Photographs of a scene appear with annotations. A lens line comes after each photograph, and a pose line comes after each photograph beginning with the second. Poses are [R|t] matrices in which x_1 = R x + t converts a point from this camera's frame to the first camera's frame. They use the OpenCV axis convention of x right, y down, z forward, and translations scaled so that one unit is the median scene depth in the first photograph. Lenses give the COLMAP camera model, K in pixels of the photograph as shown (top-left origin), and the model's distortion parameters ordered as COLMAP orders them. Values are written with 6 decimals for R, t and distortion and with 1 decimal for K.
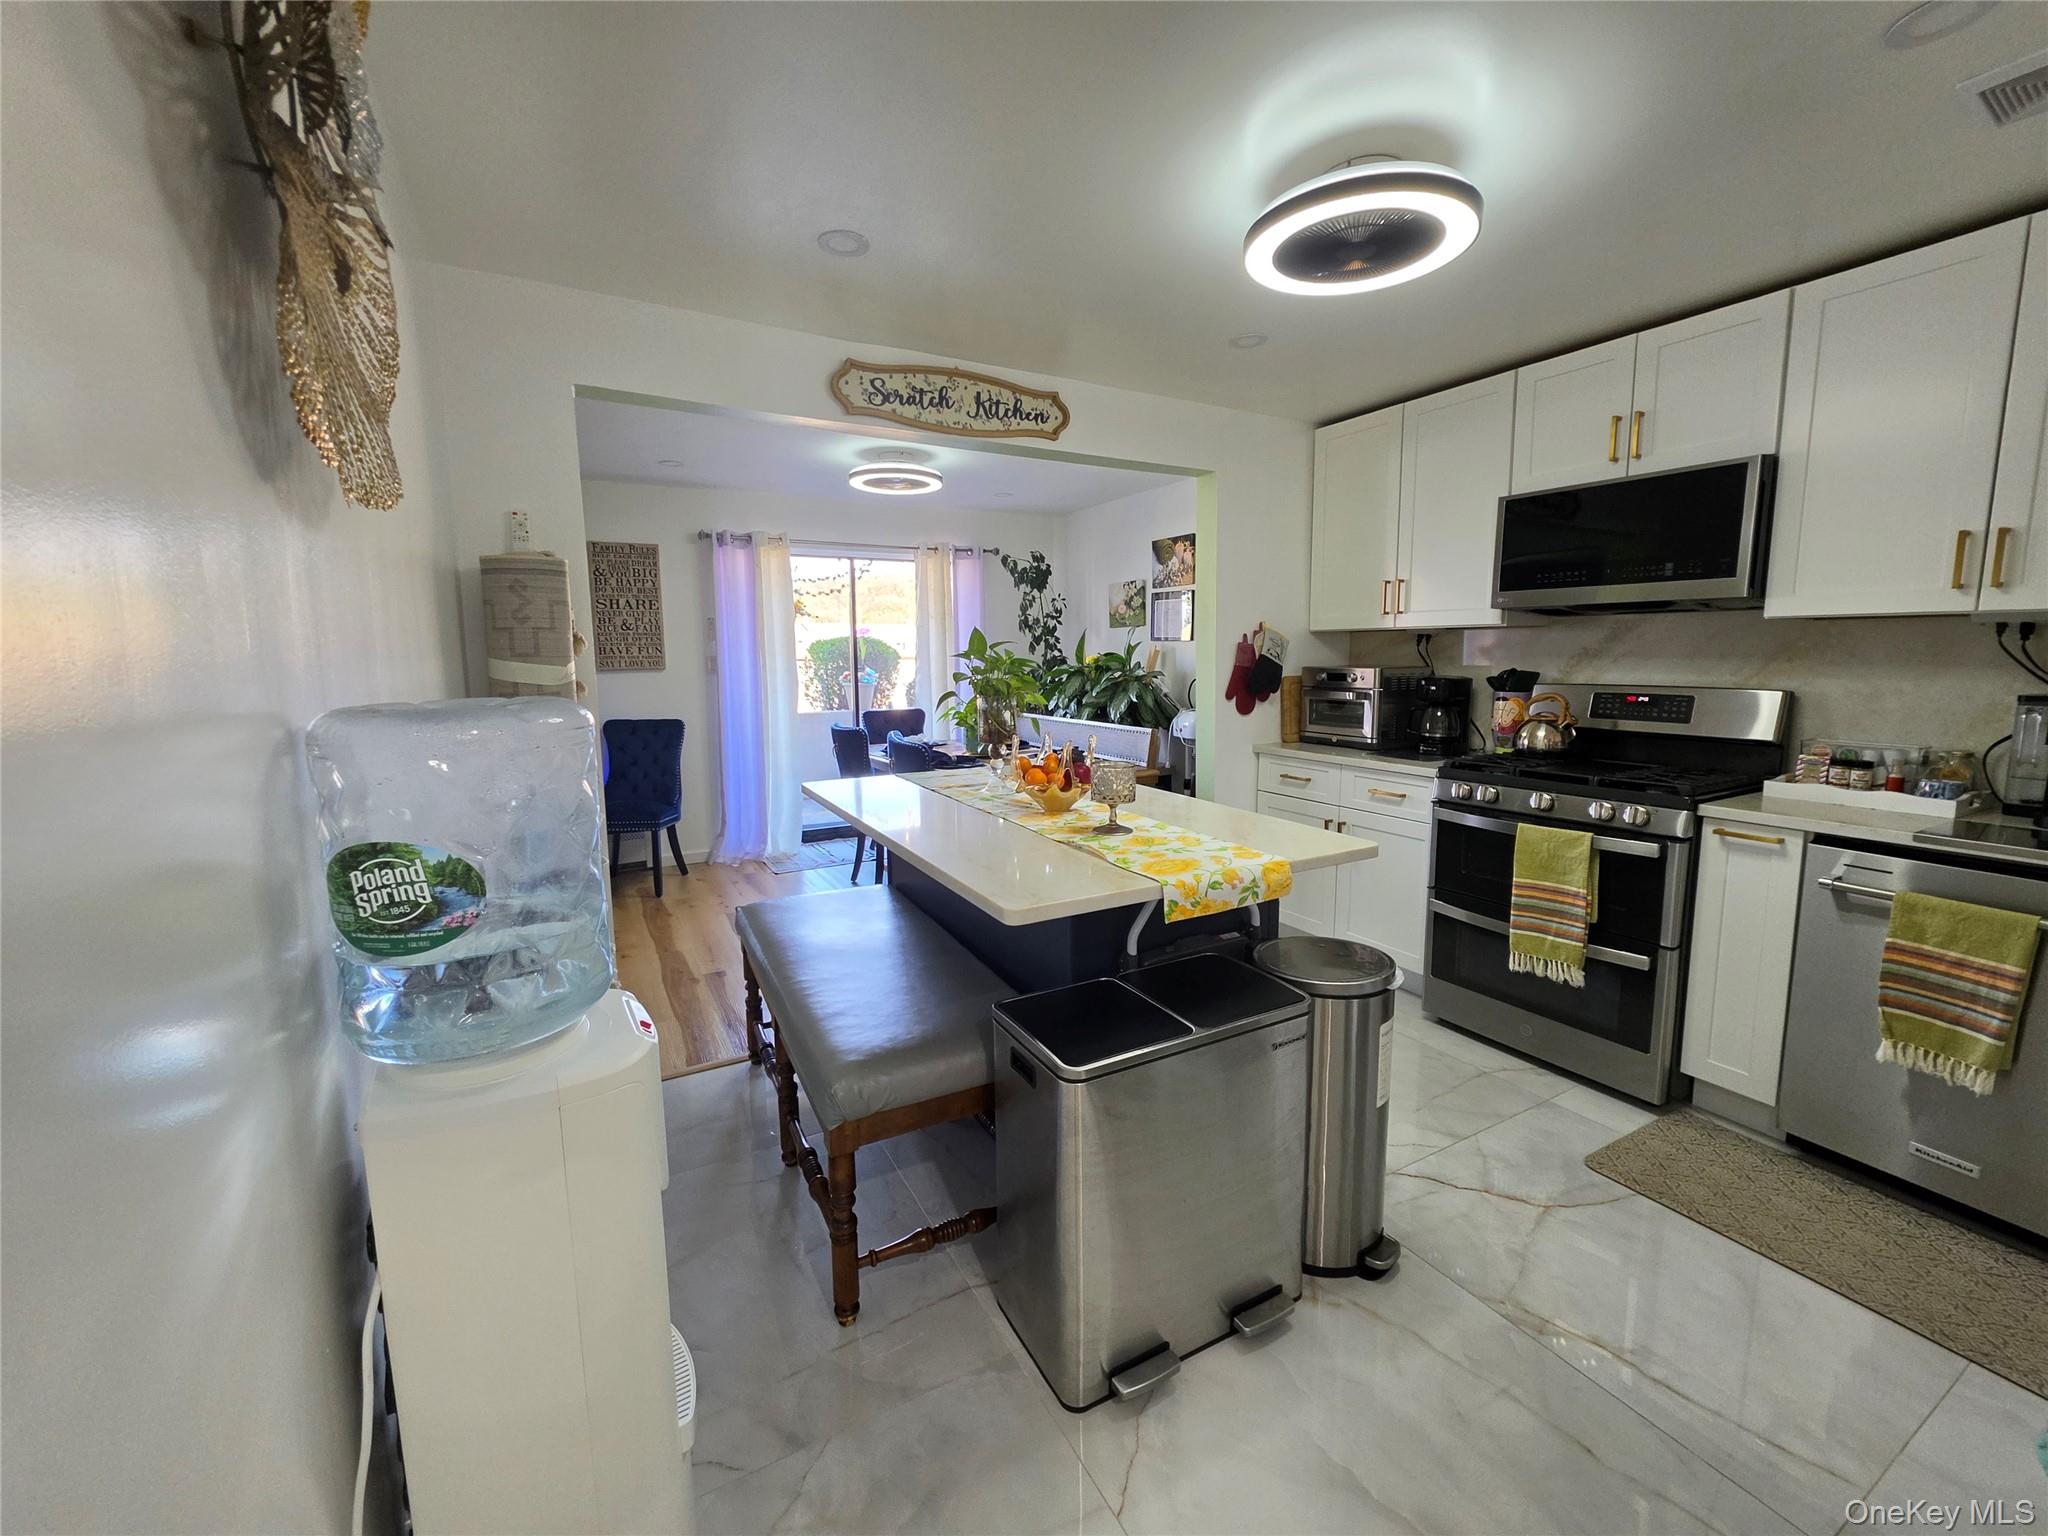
lens RADIAL K [[823.3, 0, 1023.4], [0, 823.3, 750.5], [0, 0, 1]] dist [-0.001071, 0.000349]
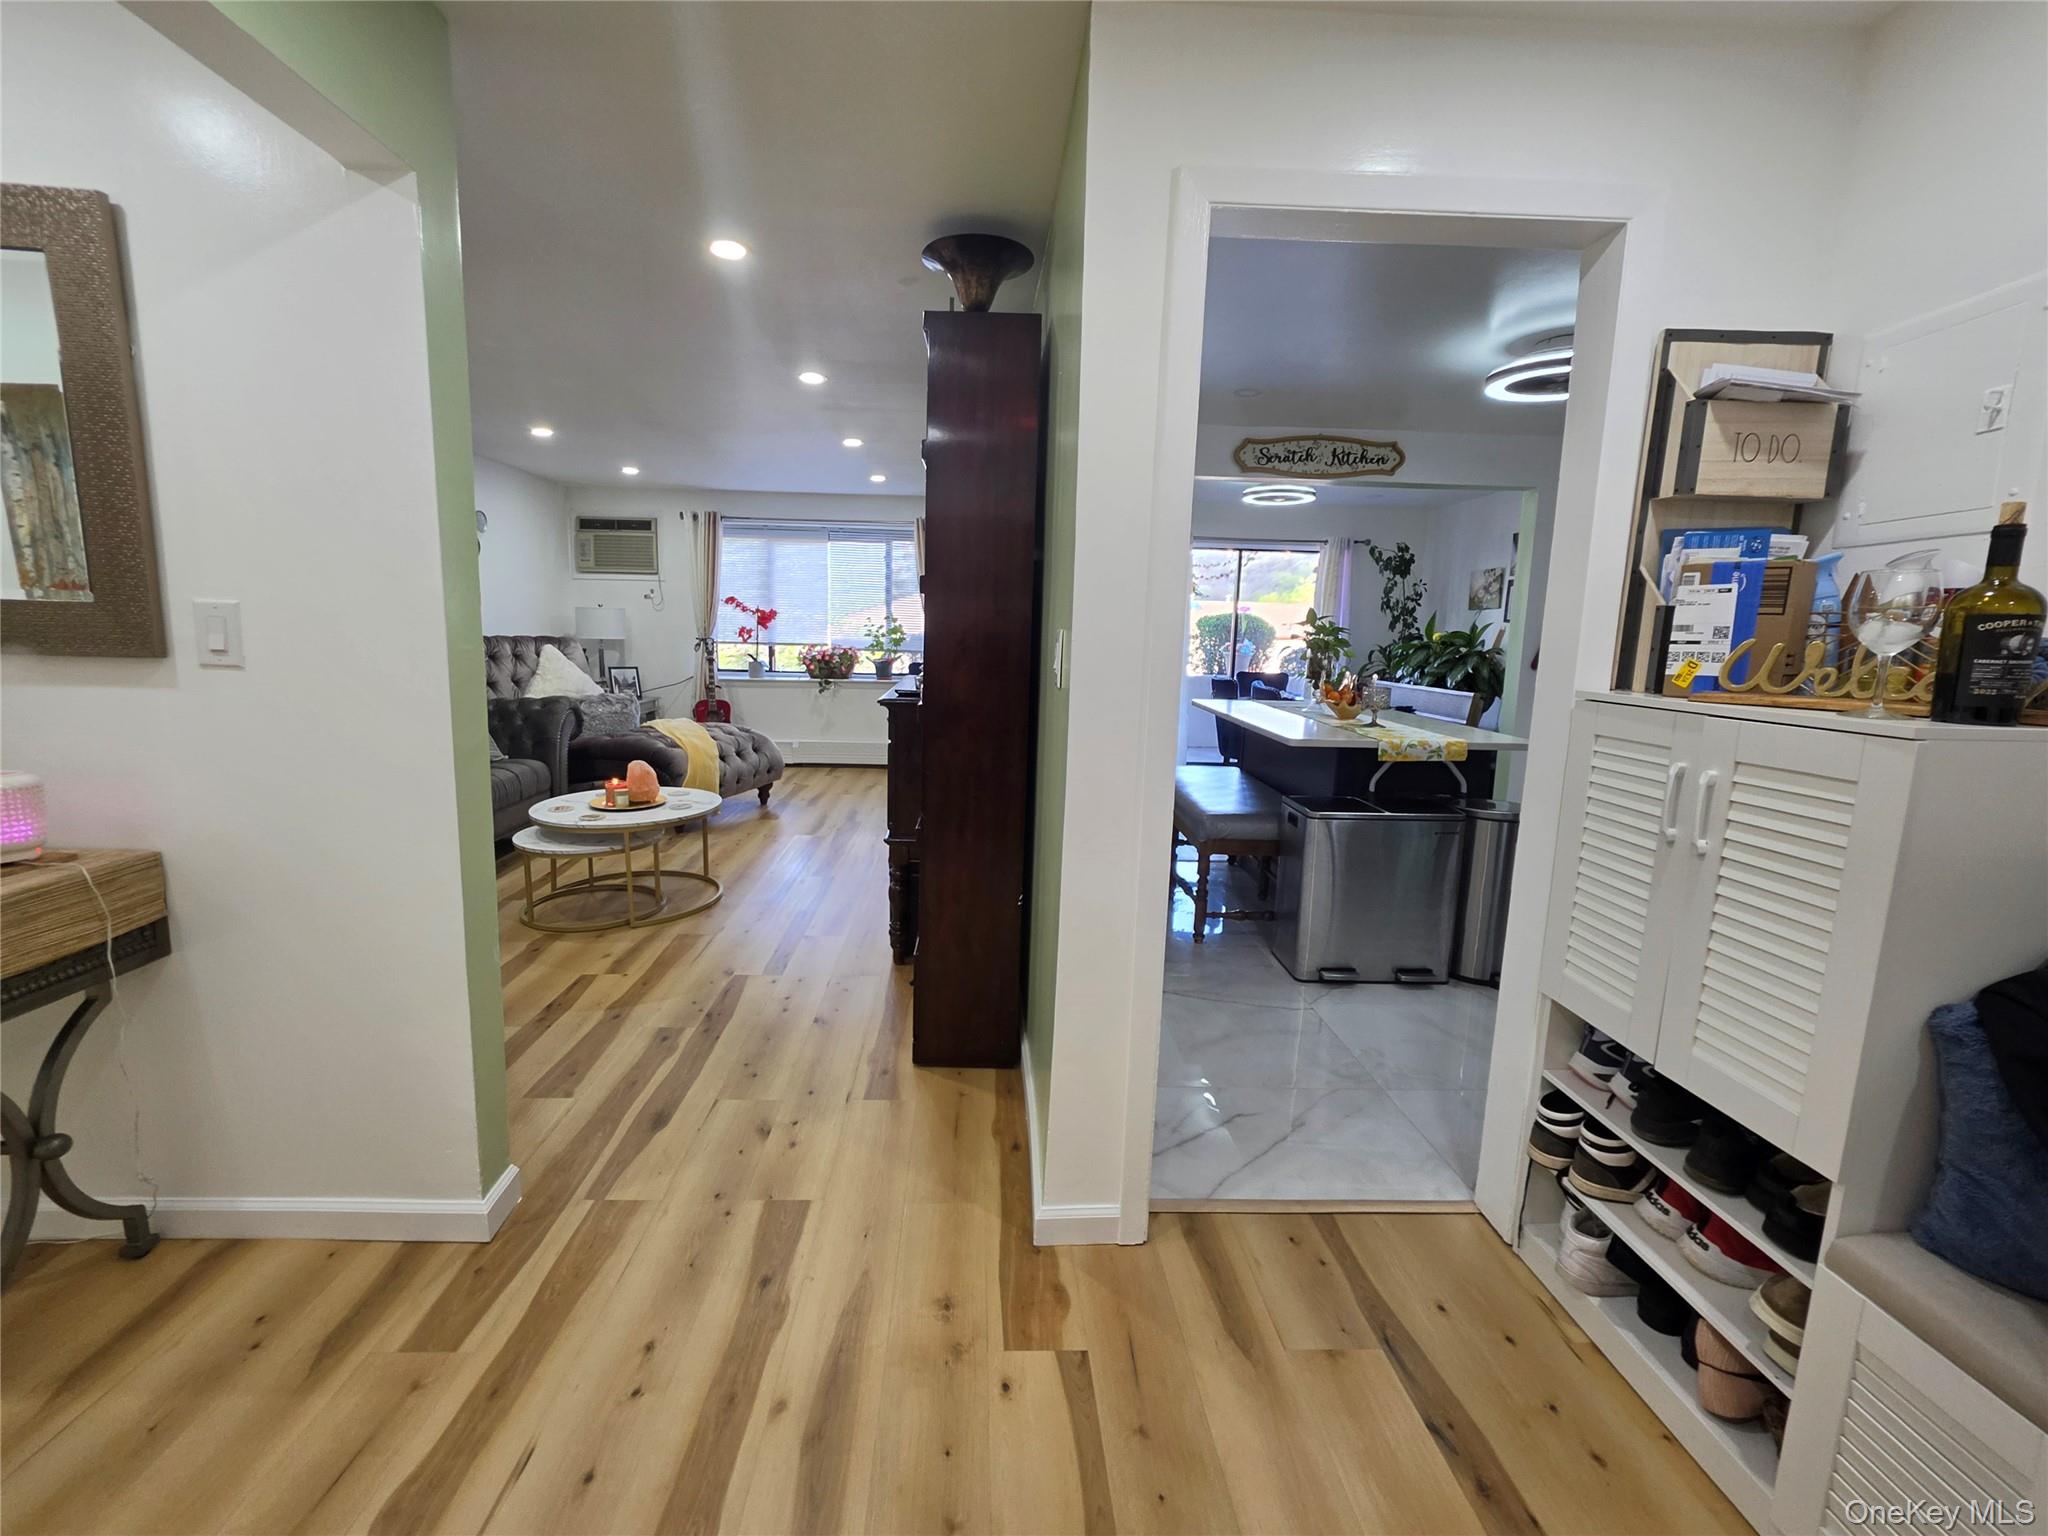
lens RADIAL K [[849.5, 0, 988.8], [0, 849.5, 758.0], [0, 0, 1]] dist [0.000885, 0.000151]
pose [[0.884411, 0.100516, -0.455757, 0.086012], [-0.086875, 0.994921, 0.050845, 0.057432], [0.458552, -0.005374, 0.888651, -0.381245]]
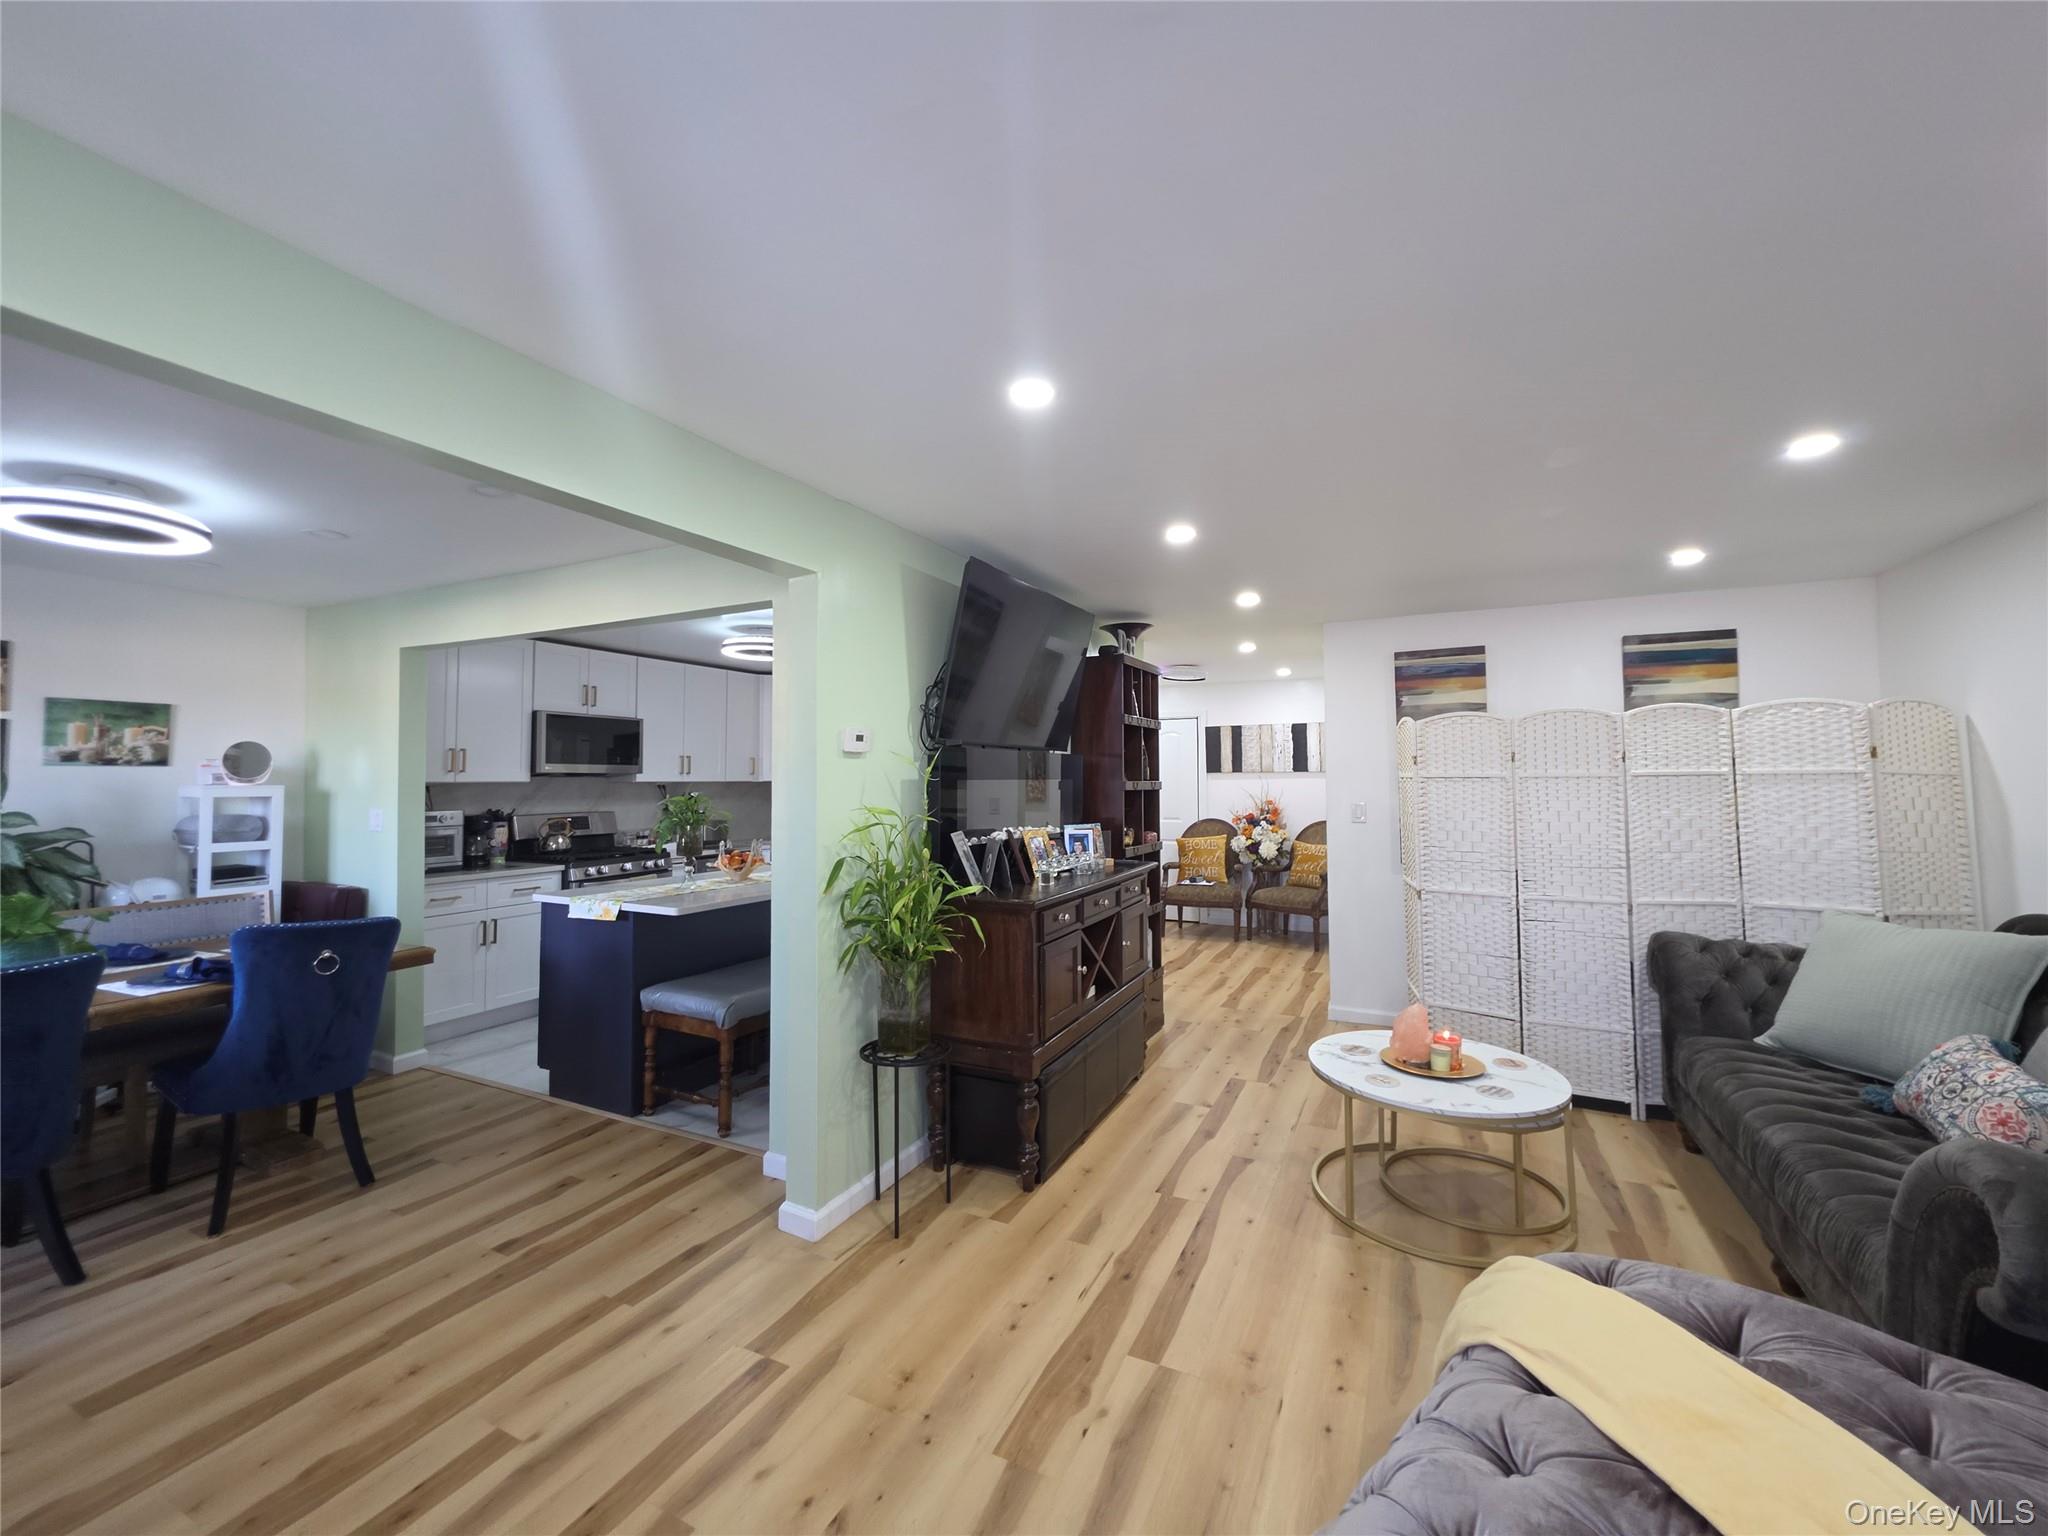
lens RADIAL K [[831.6, 0, 1024.7], [0, 831.6, 740.9], [0, 0, 1]] dist [-0.001487, 0.000847]
pose [[-0.572546, 0.045869, 0.818588, -0.872596], [0.105425, 0.994264, 0.018025, -0.096443], [-0.813066, 0.096620, -0.574098, 0.691759]]
